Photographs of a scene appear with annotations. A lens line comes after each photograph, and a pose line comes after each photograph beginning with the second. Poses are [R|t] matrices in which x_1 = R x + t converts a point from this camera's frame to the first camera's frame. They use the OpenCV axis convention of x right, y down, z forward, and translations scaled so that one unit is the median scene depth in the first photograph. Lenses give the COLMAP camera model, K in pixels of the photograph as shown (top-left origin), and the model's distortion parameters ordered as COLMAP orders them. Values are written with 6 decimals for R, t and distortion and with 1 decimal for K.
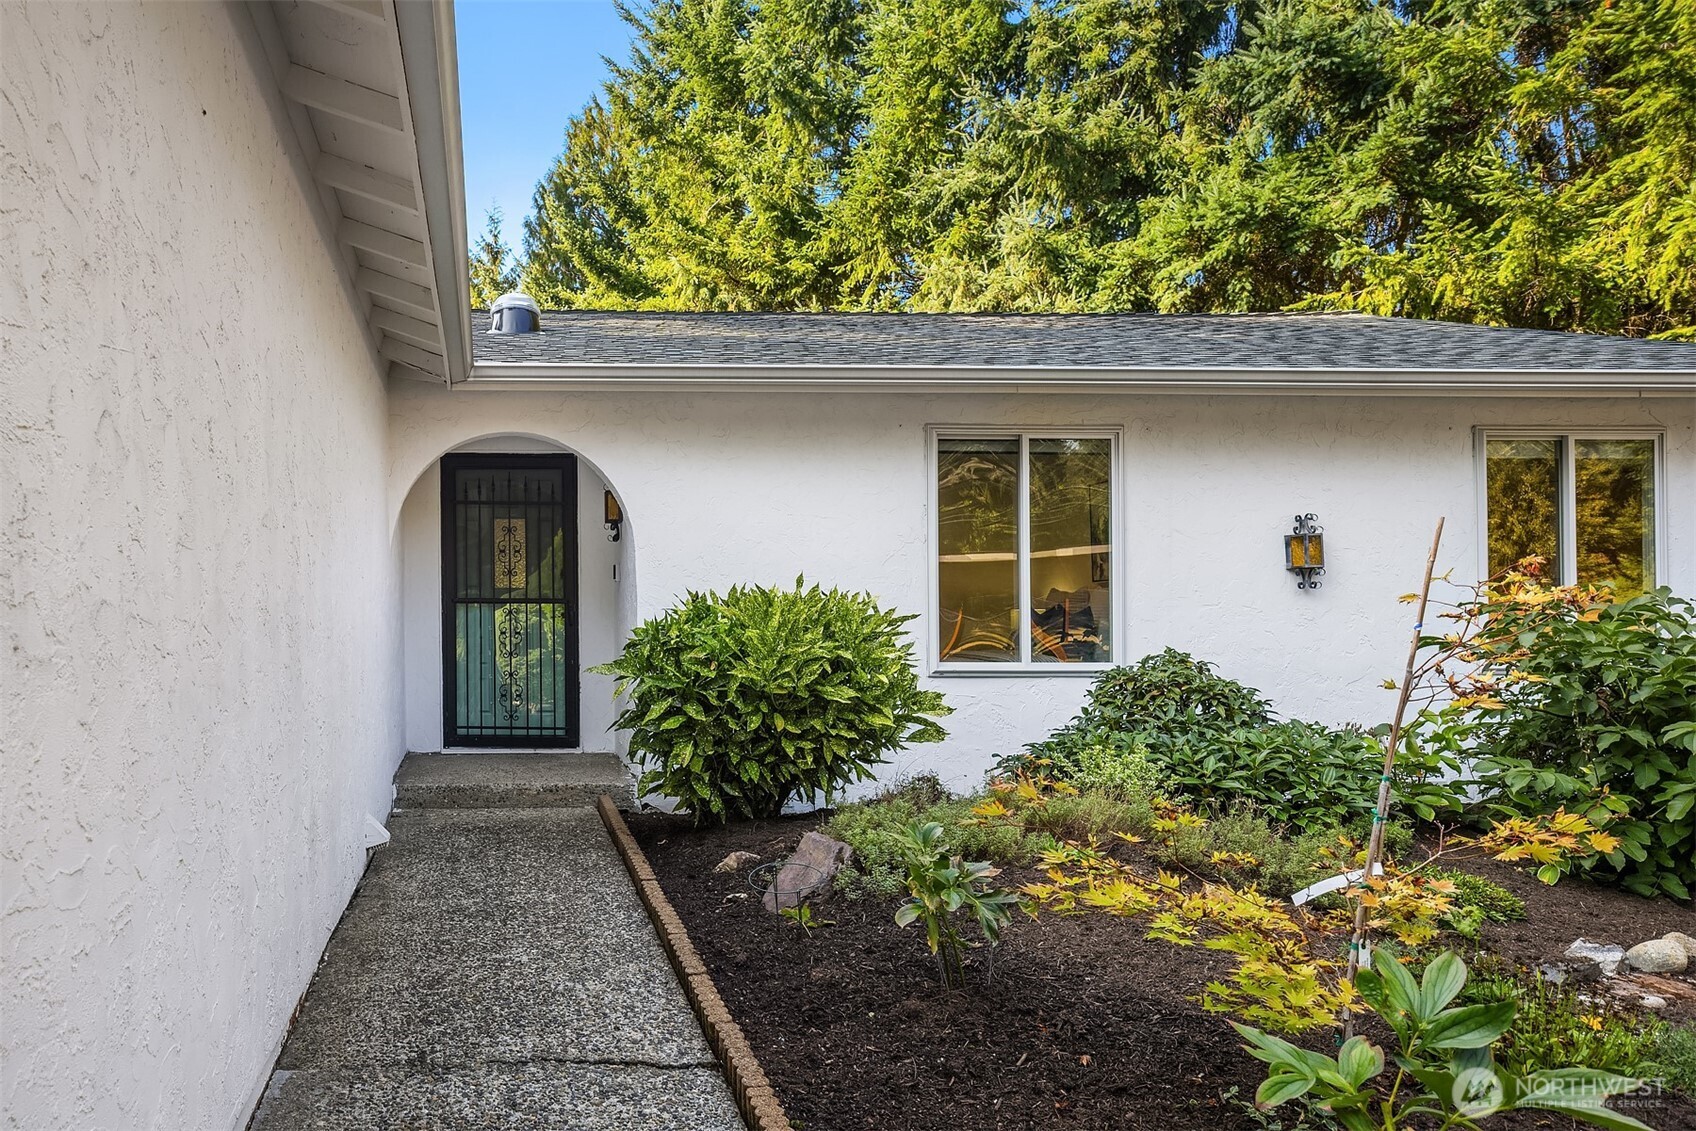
lens RADIAL K [[2578.8, 0, 848.0], [0, 2578.8, 565.5], [0, 0, 1]] dist [0.016736, 0.057877]
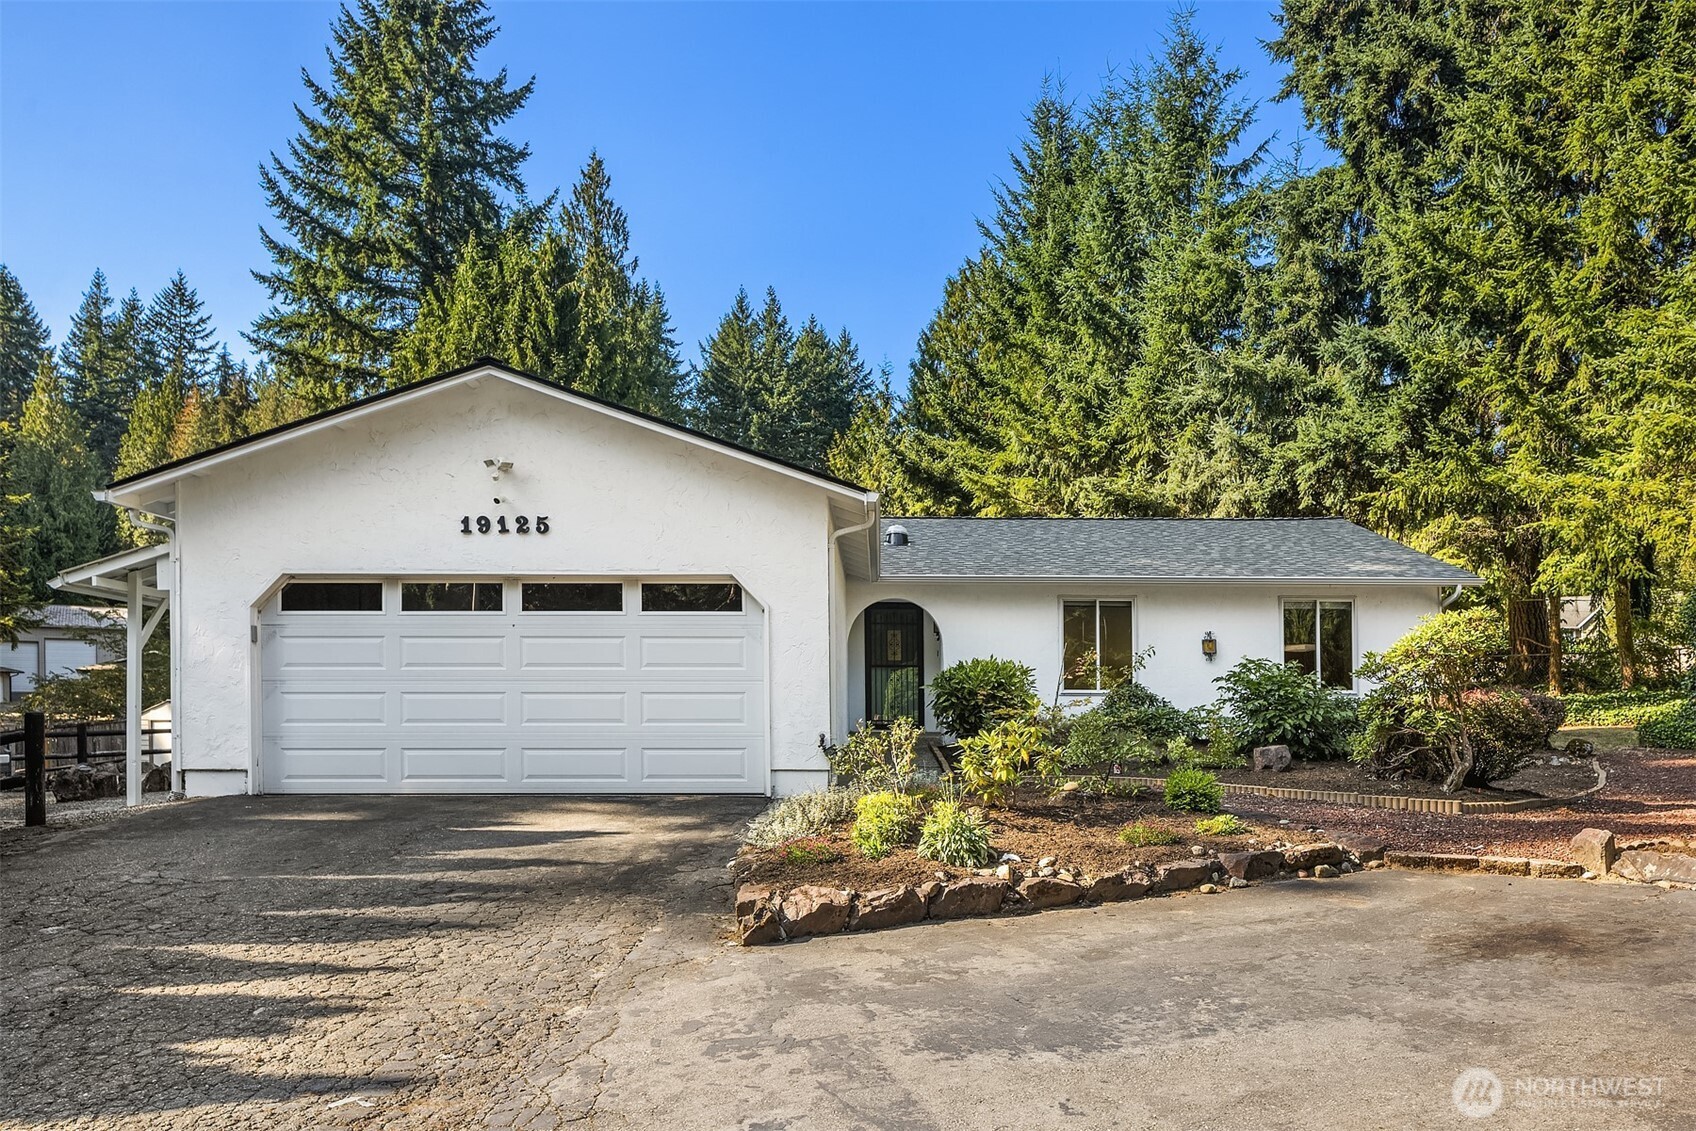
lens RADIAL K [[2578.8, 0, 848.0], [0, 2578.8, 565.5], [0, 0, 1]] dist [0.016736, 0.057877]
pose [[0.988774, -0.001240, -0.149411, 0.067488], [-0.003676, 0.999461, -0.032626, -0.000337], [0.149371, 0.032809, 0.988237, -0.503591]]
